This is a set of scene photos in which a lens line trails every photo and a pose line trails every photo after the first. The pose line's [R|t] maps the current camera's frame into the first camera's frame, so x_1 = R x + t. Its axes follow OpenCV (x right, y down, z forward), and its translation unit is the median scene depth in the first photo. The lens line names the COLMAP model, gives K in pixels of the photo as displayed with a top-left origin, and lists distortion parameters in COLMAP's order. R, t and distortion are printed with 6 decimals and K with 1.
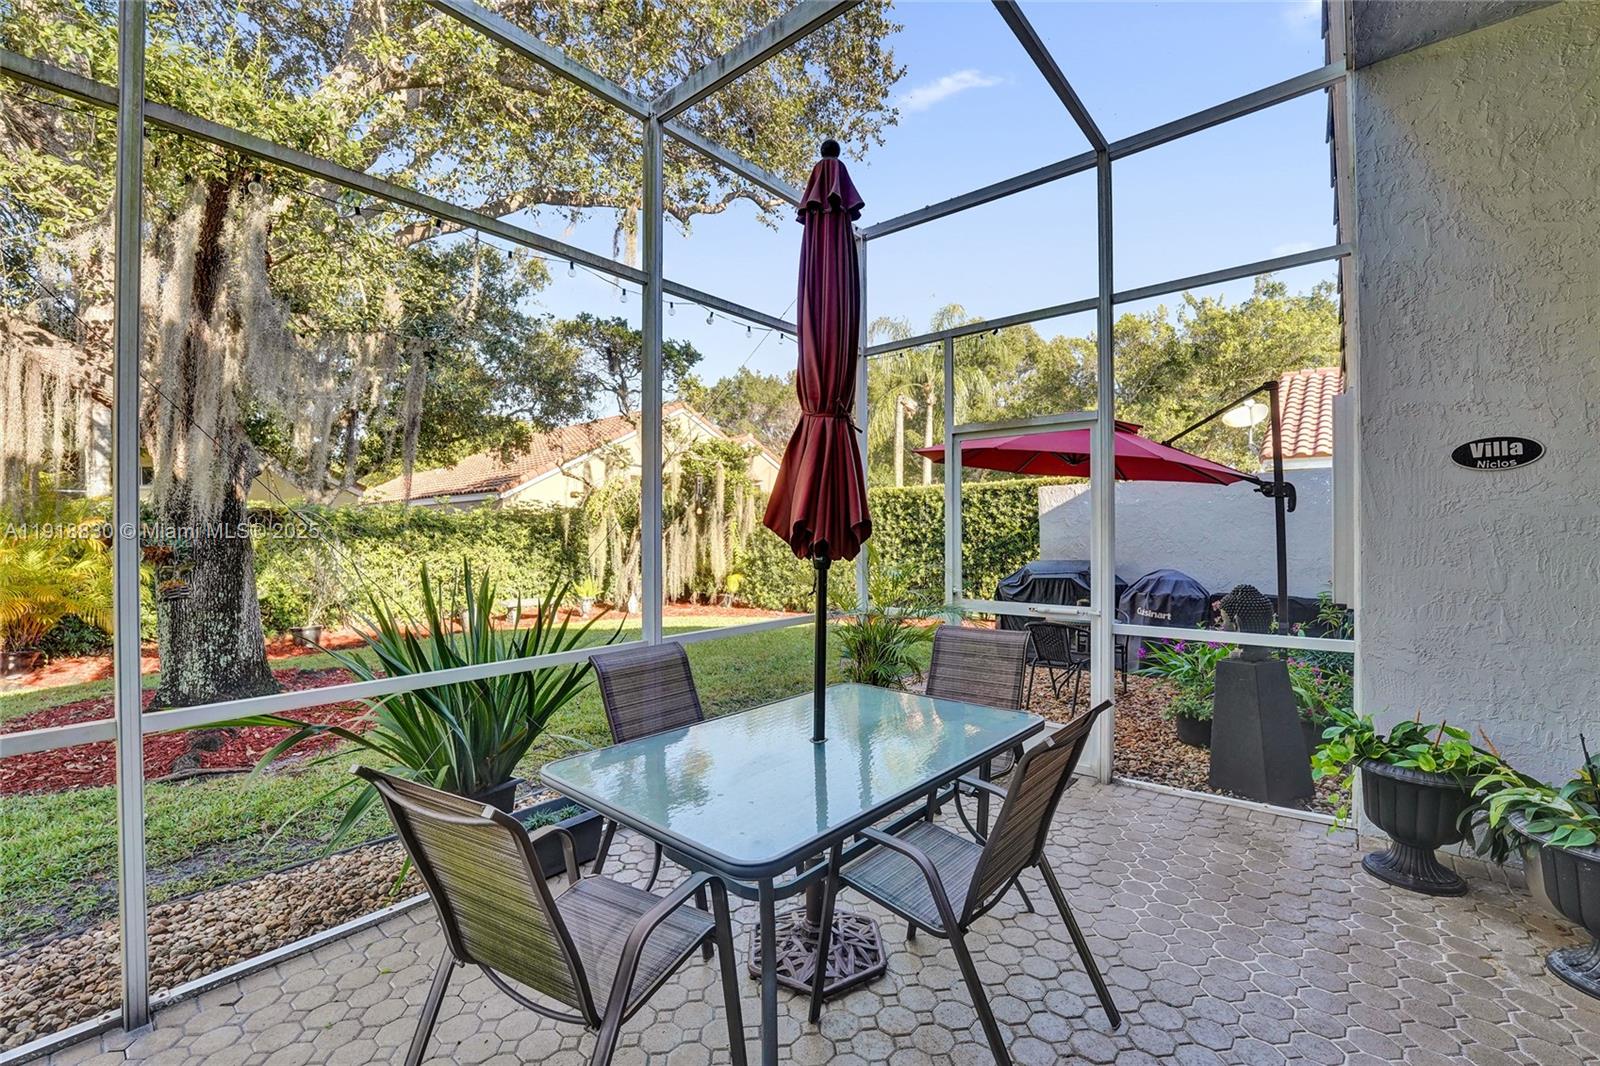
lens RADIAL K [[663.5, 0, 797.7], [0, 663.5, 534.3], [0, 0, 1]] dist [-0.027672, 0.003454]
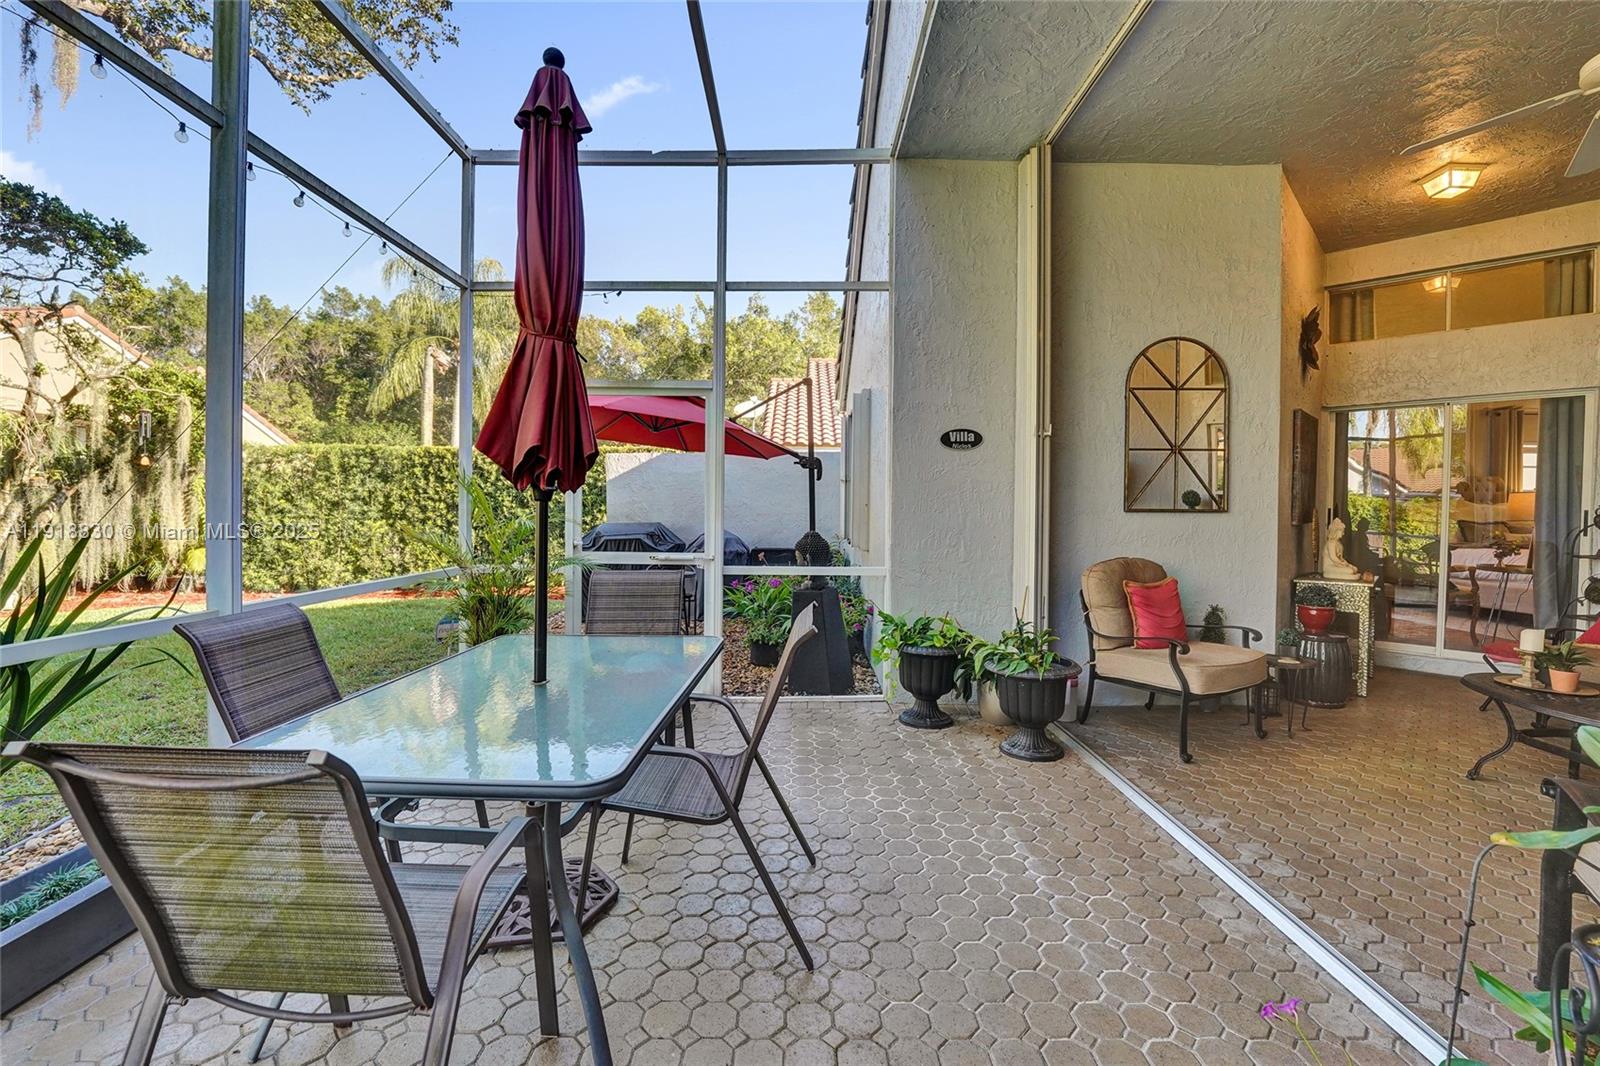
lens RADIAL K [[661.2, 0, 778.9], [0, 661.2, 520.7], [0, 0, 1]] dist [-0.027968, 0.003730]
pose [[0.773526, 0.002156, 0.633761, -0.062564], [-0.012731, 0.999845, 0.012138, 0.013643], [-0.633637, -0.017458, 0.773434, 0.012842]]
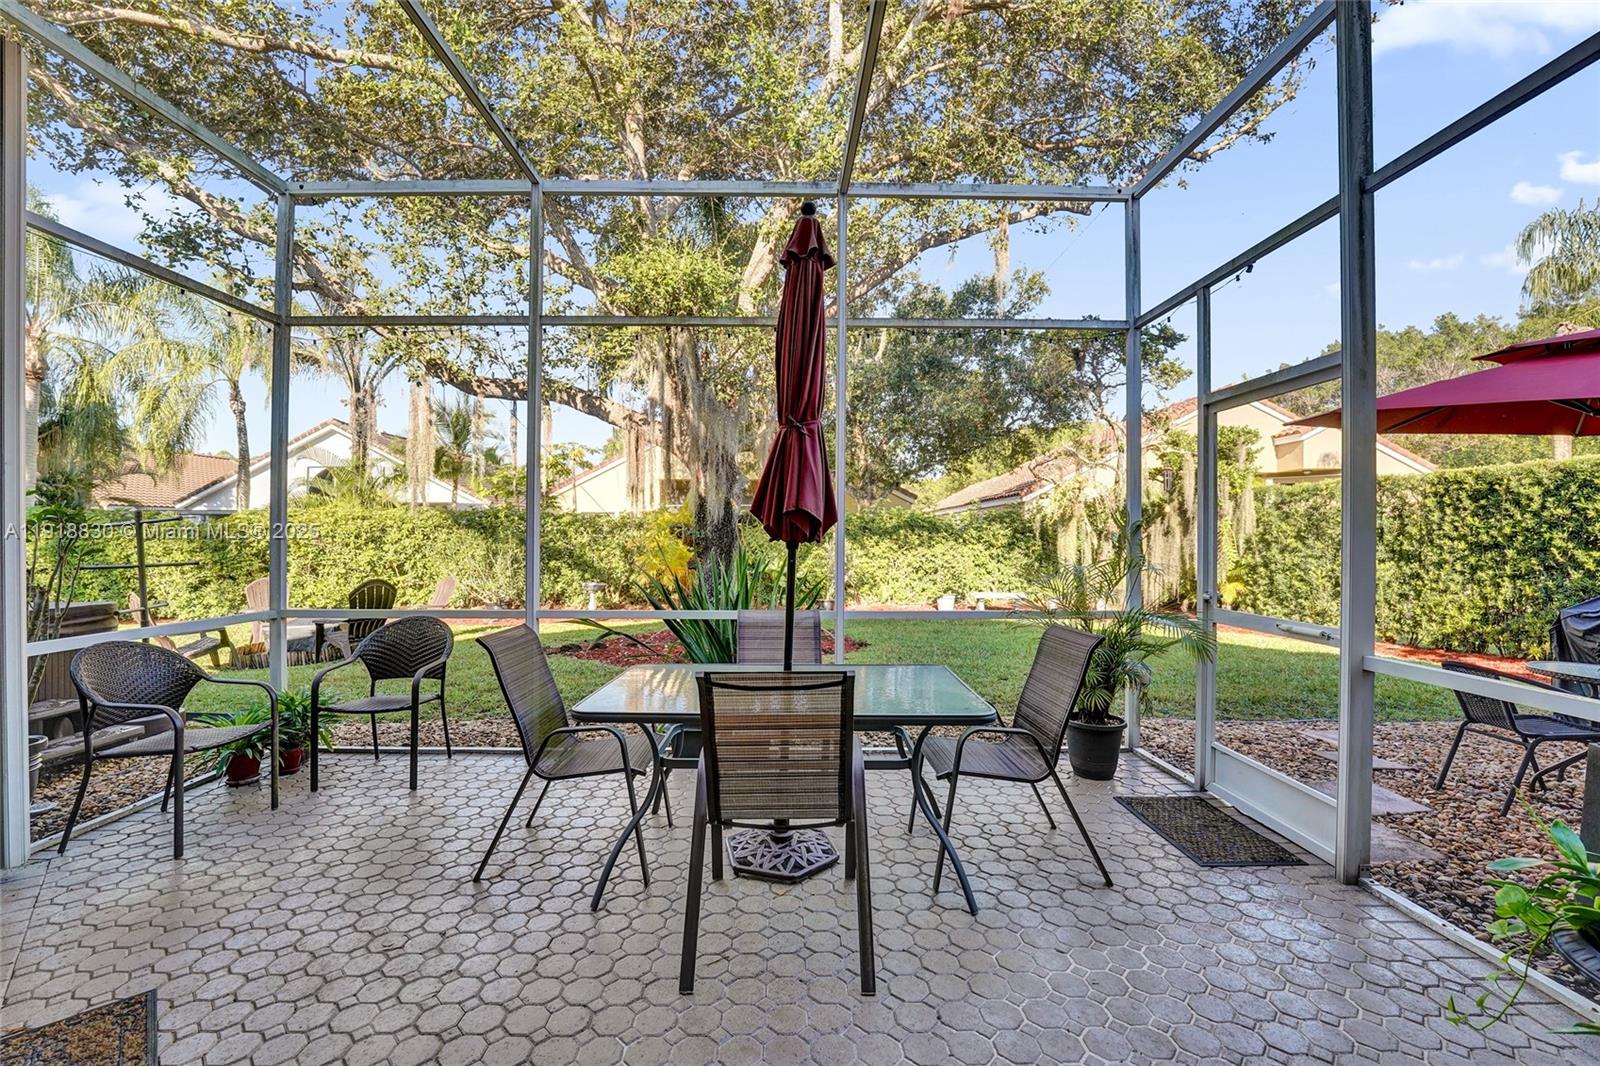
lens RADIAL K [[654.1, 0, 801.4], [0, 654.1, 533.2], [0, 0, 1]] dist [-0.024015, 0.000348]
pose [[0.668310, 0.003515, -0.743875, 0.184806], [-0.008384, 0.999961, -0.002807, 0.004735], [0.743836, 0.008112, 0.668313, 0.034979]]
